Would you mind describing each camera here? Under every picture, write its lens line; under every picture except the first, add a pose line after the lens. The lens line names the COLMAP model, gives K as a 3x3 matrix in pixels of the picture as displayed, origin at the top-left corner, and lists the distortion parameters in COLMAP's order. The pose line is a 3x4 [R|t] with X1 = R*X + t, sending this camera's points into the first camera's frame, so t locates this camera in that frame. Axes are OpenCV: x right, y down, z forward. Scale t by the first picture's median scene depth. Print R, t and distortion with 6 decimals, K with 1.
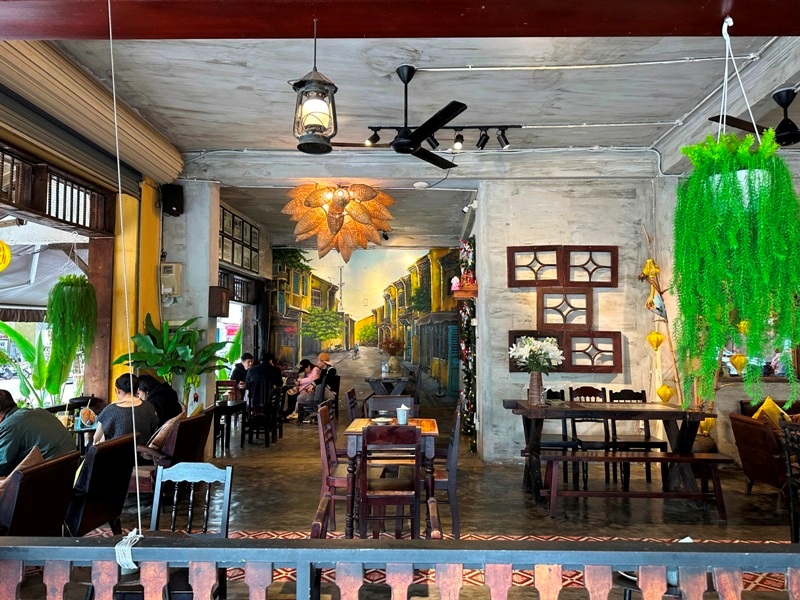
lens RADIAL K [[563.5, 0, 402.4], [0, 563.5, 313.7], [0, 0, 1]] dist [0.045543, -0.074561]
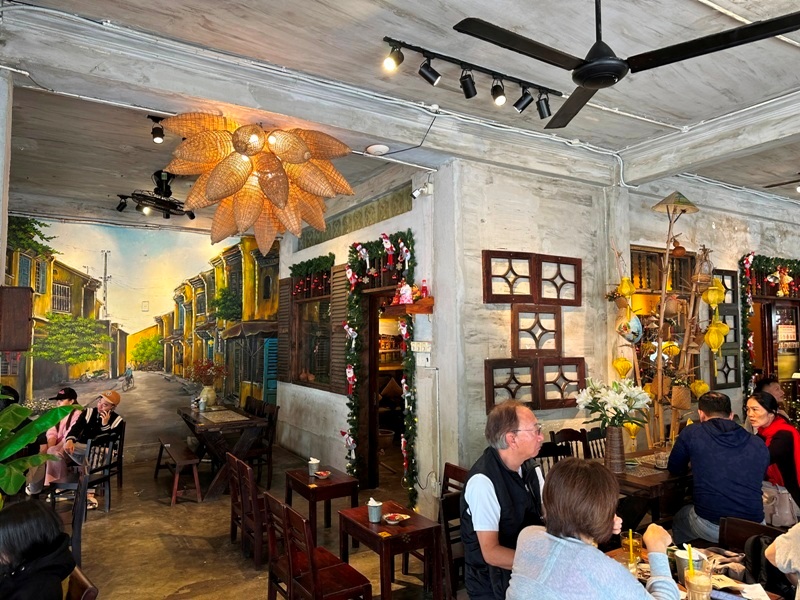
lens RADIAL K [[563.5, 0, 383.9], [0, 563.5, 301.3], [0, 0, 1]] dist [0.045543, -0.074561]
pose [[0.827513, 0.023763, 0.560944, -0.352879], [-0.018441, 0.999715, -0.015146, -0.034849], [-0.561144, 0.002189, 0.827715, 0.444121]]
